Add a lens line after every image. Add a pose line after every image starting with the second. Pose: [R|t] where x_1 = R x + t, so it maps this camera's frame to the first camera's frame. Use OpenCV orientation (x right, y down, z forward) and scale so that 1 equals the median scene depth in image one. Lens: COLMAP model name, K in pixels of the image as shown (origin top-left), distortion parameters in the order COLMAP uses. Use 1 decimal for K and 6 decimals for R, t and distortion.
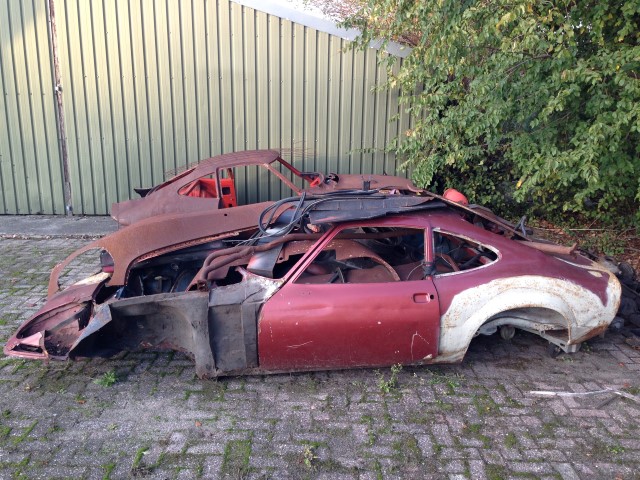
lens RADIAL K [[577.5, 0, 320.0], [0, 577.5, 240.0], [0, 0, 1]] dist [0.134122, -0.224917]
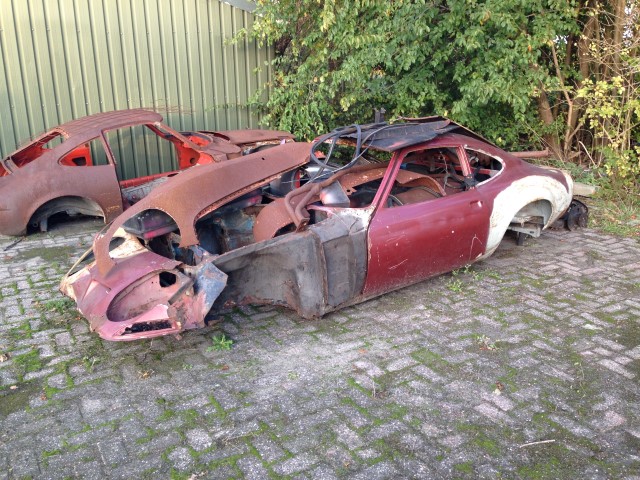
lens RADIAL K [[577.5, 0, 320.0], [0, 577.5, 240.0], [0, 0, 1]] dist [0.134122, -0.224917]
pose [[0.863711, -0.169708, 0.474554, -0.623975], [0.149577, 0.985493, 0.080190, 0.028958], [-0.481279, 0.001721, 0.876566, 0.134835]]
